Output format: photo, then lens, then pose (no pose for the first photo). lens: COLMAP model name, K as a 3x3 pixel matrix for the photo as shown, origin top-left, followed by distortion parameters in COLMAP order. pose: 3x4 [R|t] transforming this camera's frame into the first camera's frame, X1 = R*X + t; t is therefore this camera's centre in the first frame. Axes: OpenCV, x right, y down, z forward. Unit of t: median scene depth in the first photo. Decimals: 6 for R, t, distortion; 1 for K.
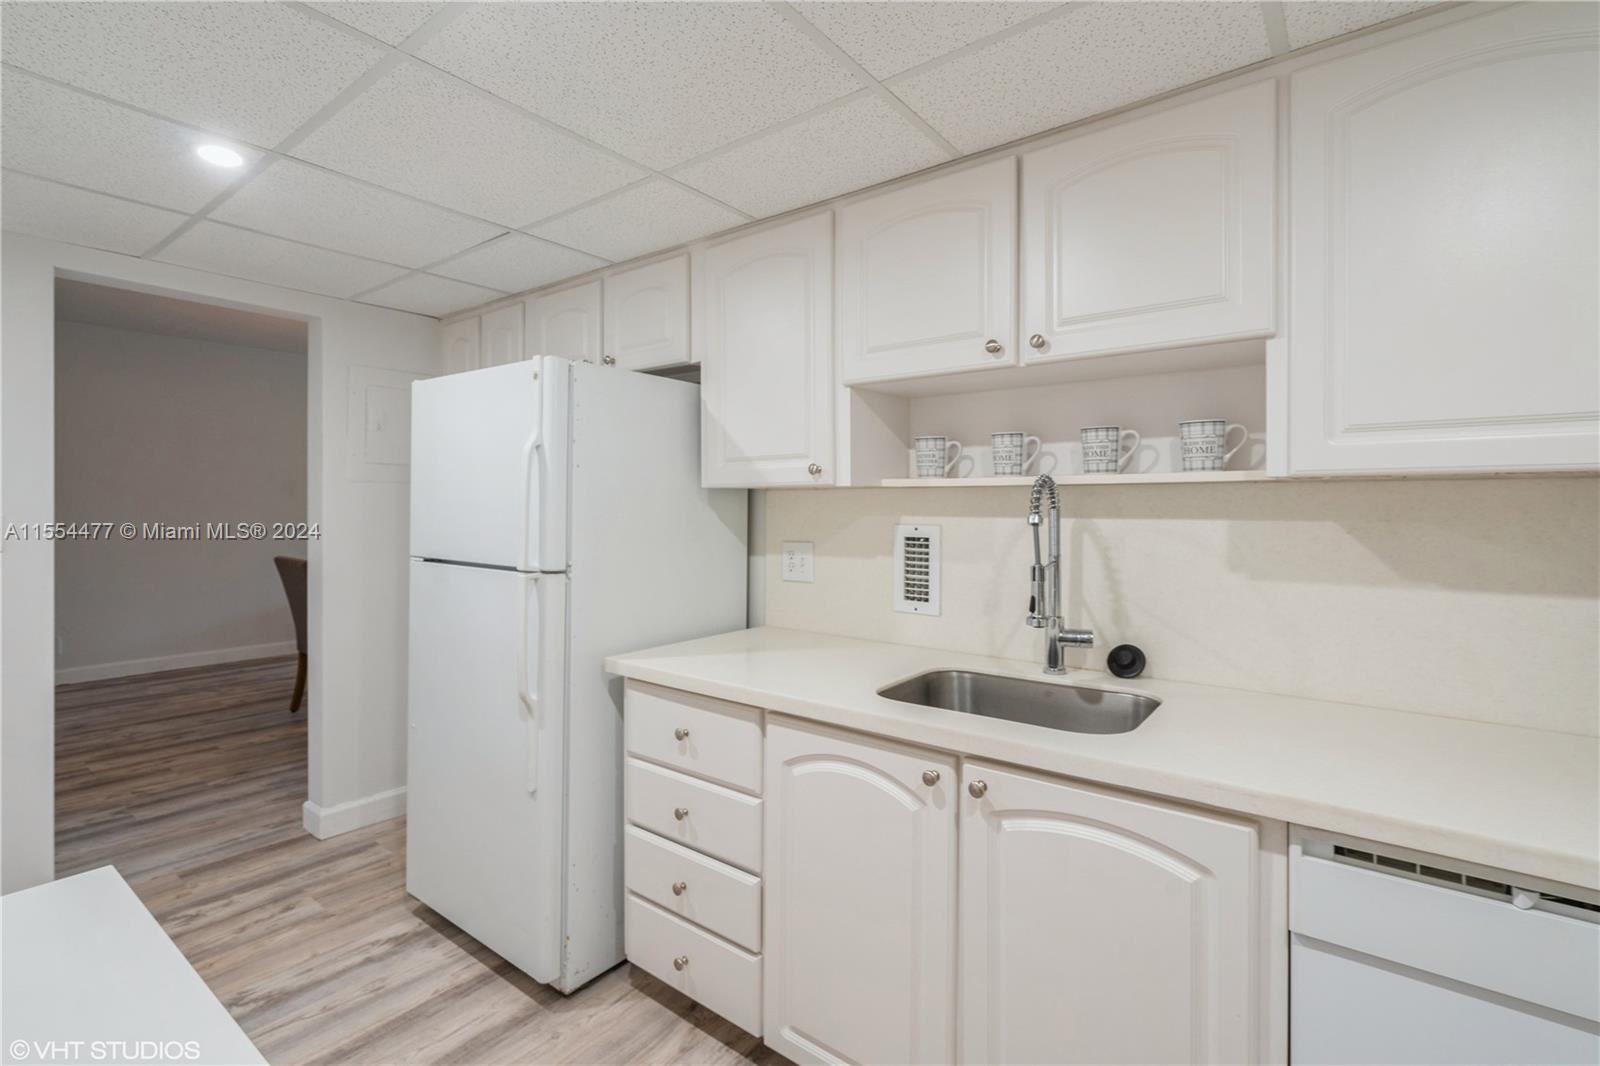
lens RADIAL K [[739.9, 0, 791.0], [0, 739.9, 507.3], [0, 0, 1]] dist [-0.001165, 0.001349]
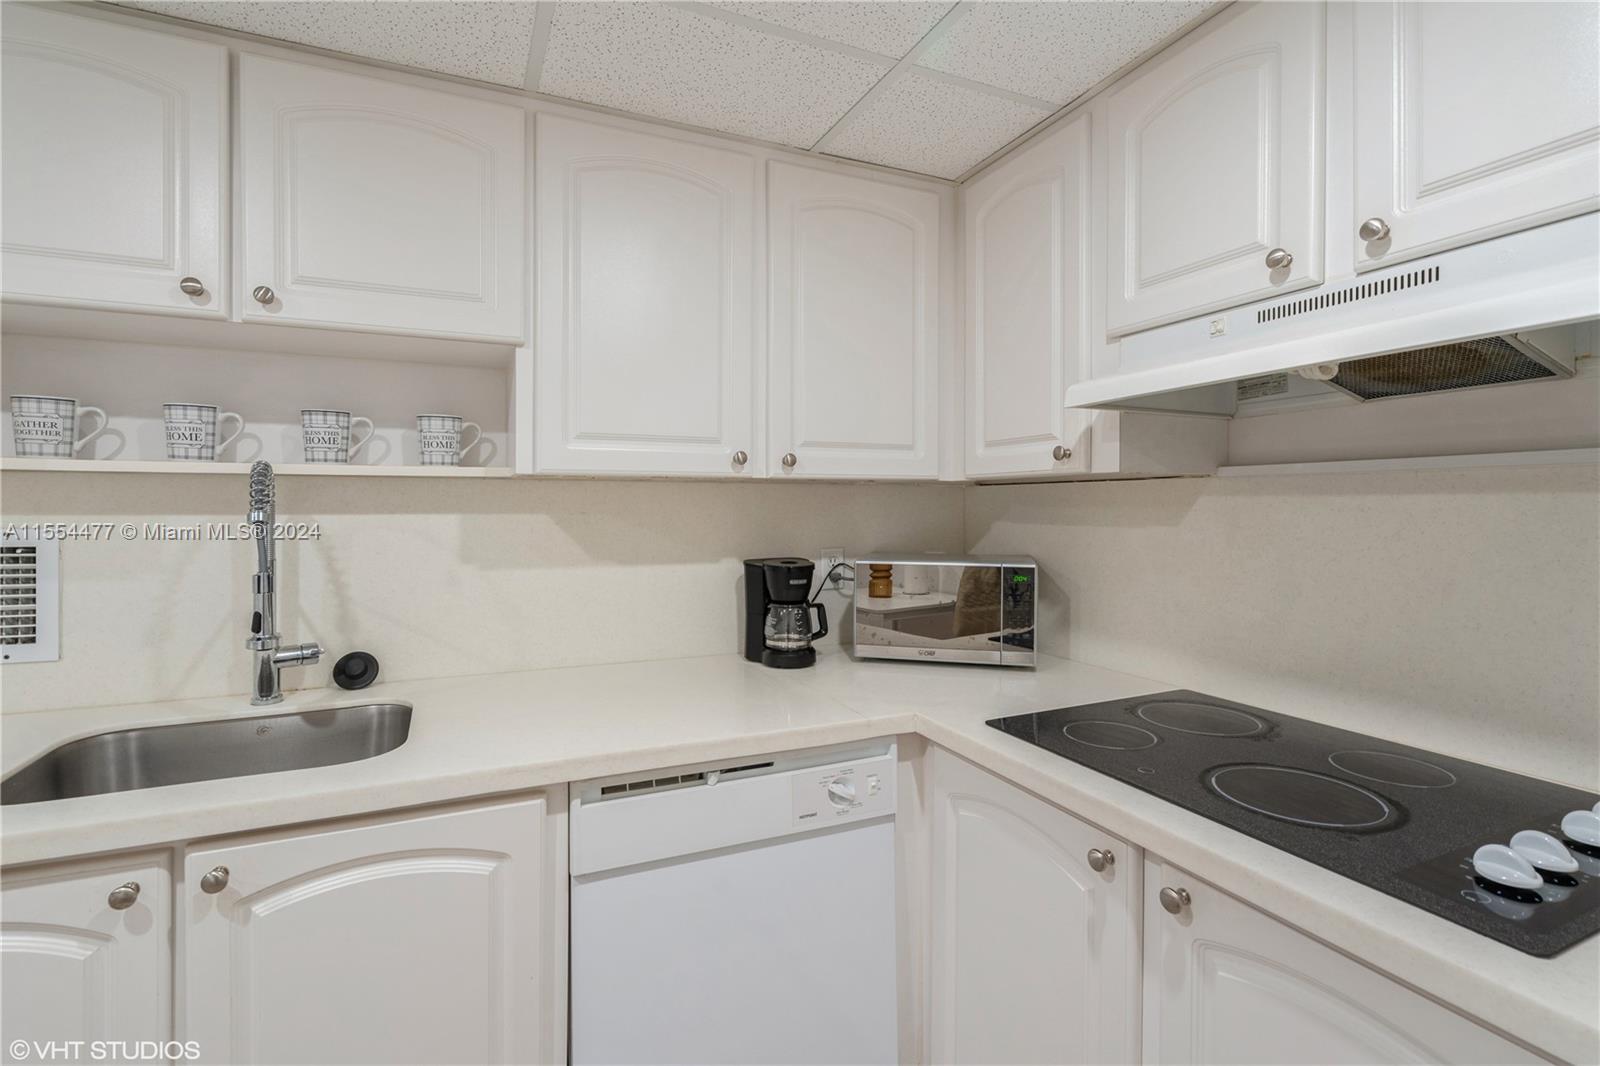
lens RADIAL K [[739.9, 0, 772.4], [0, 739.9, 507.0], [0, 0, 1]] dist [-0.001165, 0.001349]
pose [[0.472772, -0.006109, 0.881164, -0.122440], [-0.001788, 0.999967, 0.007892, -0.001654], [-0.881183, -0.005307, 0.472745, 0.138757]]
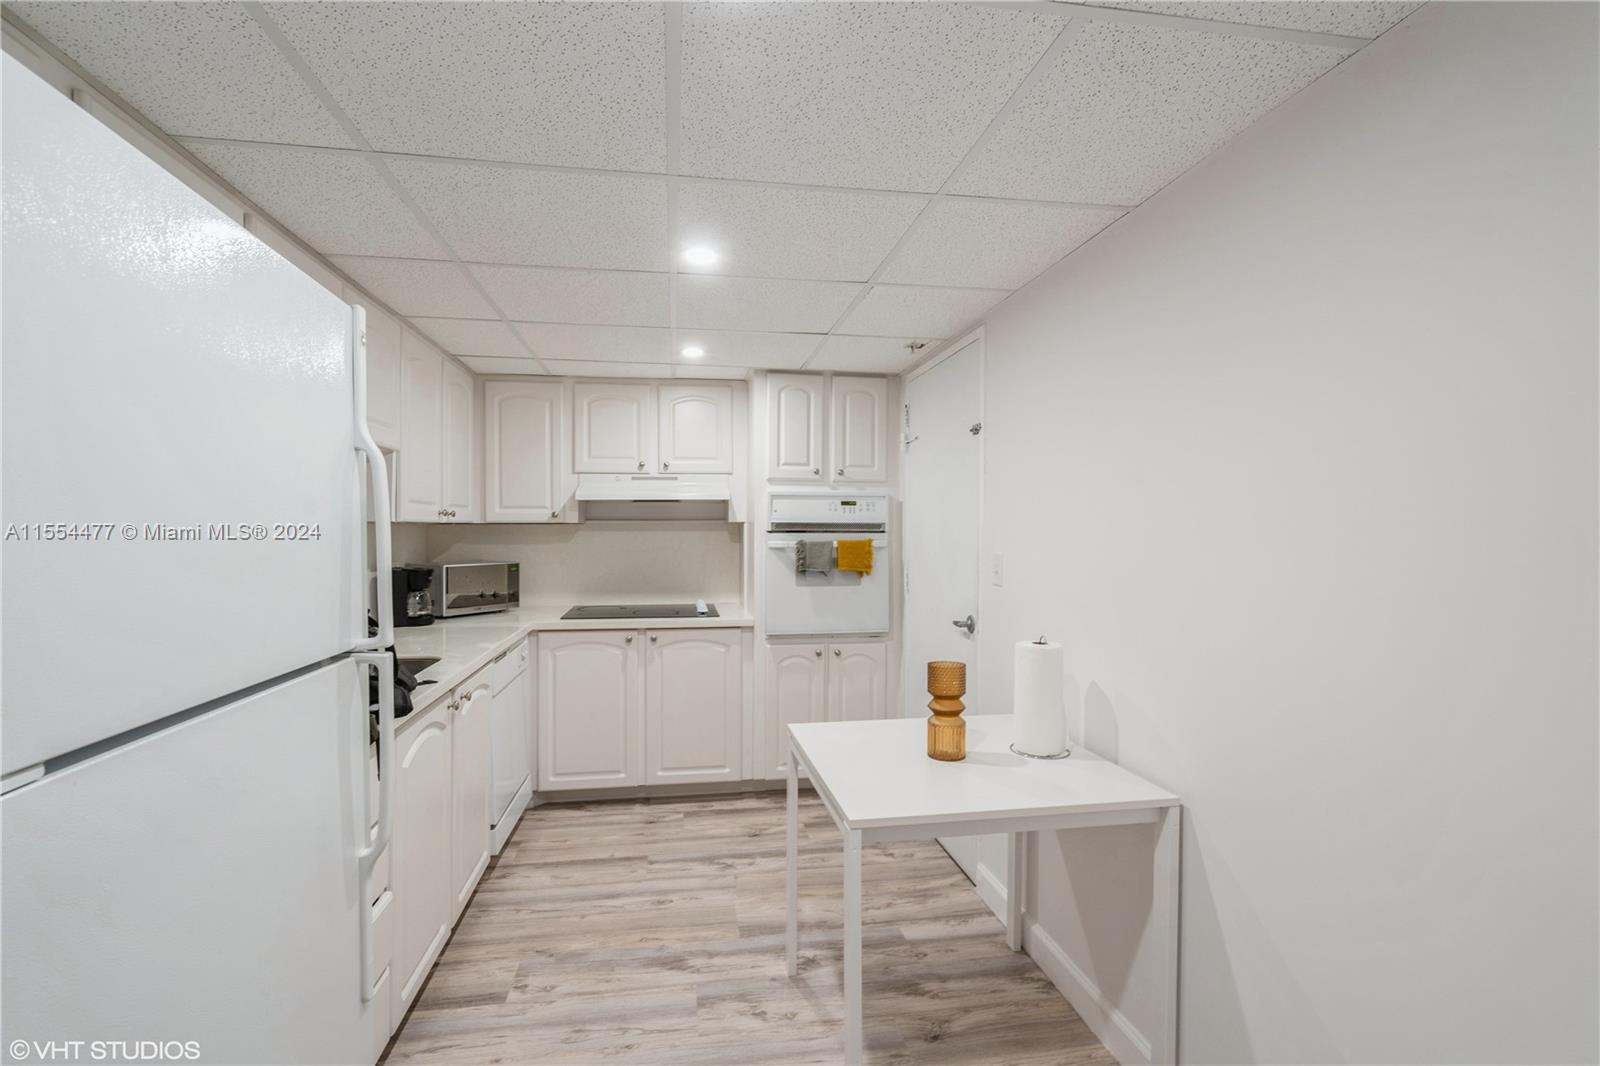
lens RADIAL K [[739.9, 0, 769.5], [0, 739.9, 522.1], [0, 0, 1]] dist [-0.001165, 0.001349]
pose [[-0.725728, 0.004572, 0.687967, -1.321685], [-0.001029, 0.999970, -0.007731, -0.022901], [-0.687981, -0.006318, -0.725701, 1.596046]]
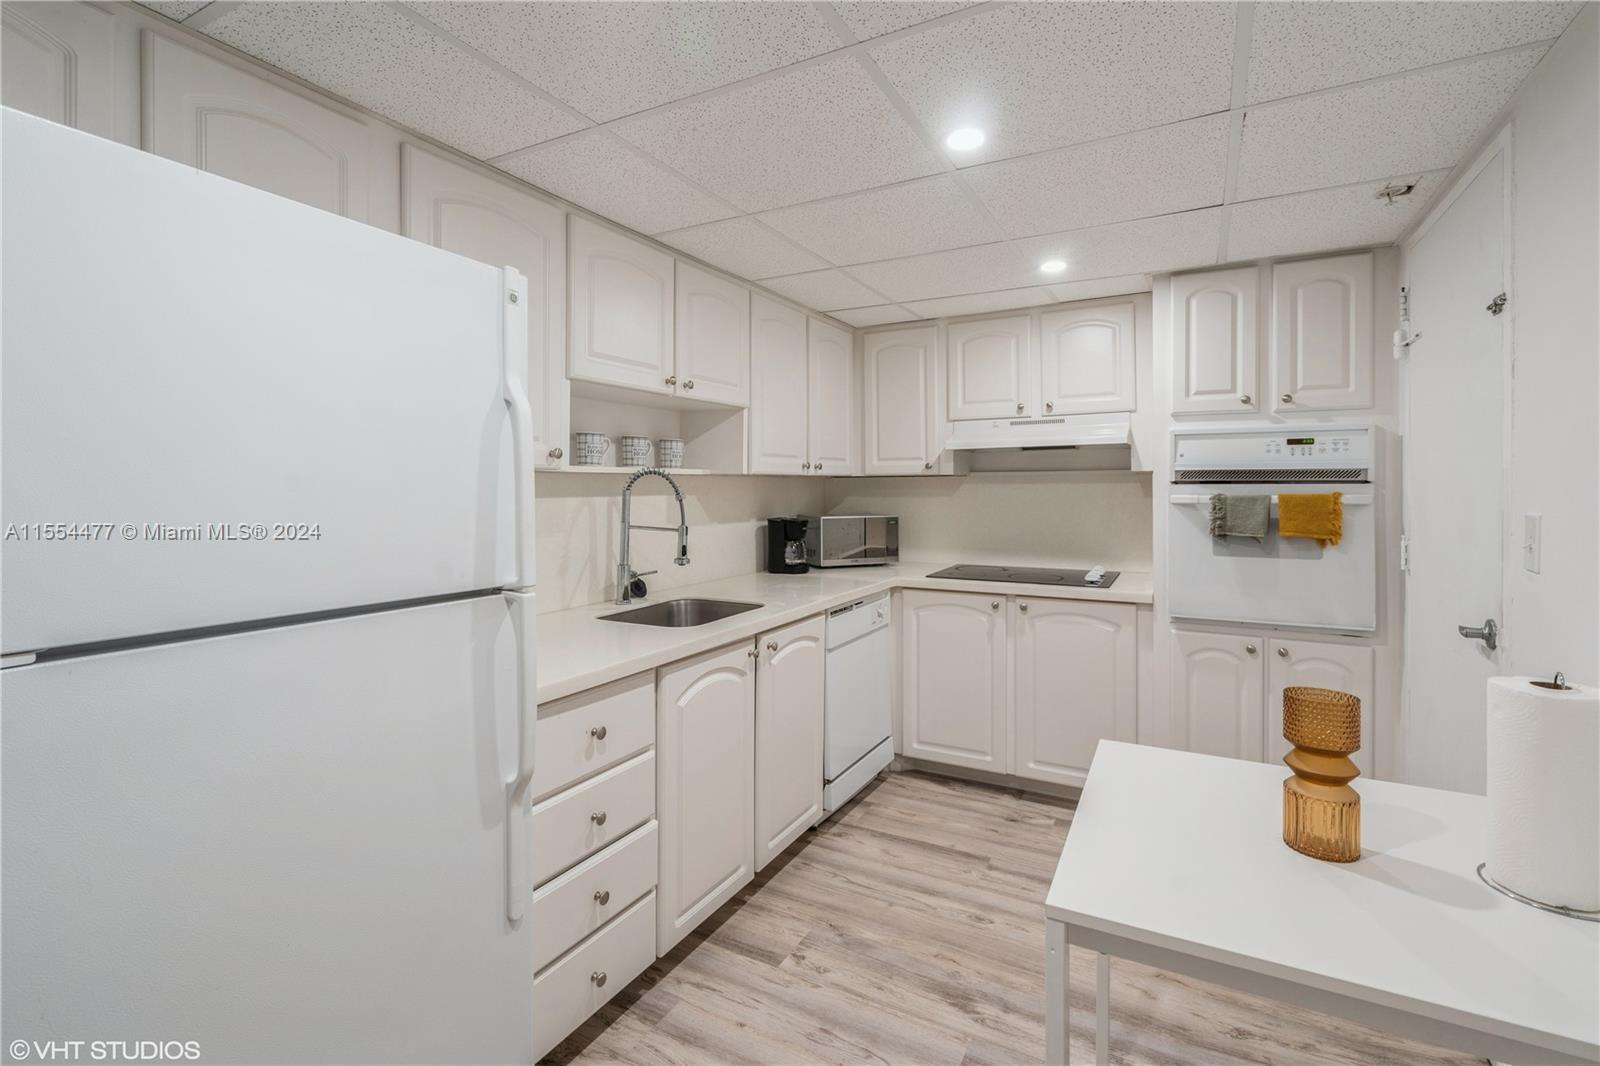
lens RADIAL K [[739.9, 0, 778.7], [0, 739.9, 480.0], [0, 0, 1]] dist [-0.001165, 0.001349]
pose [[-0.151061, 0.007824, 0.988493, -1.340016], [0.003262, 0.999967, -0.007416, -0.006631], [-0.988519, 0.002104, -0.151082, 1.106371]]
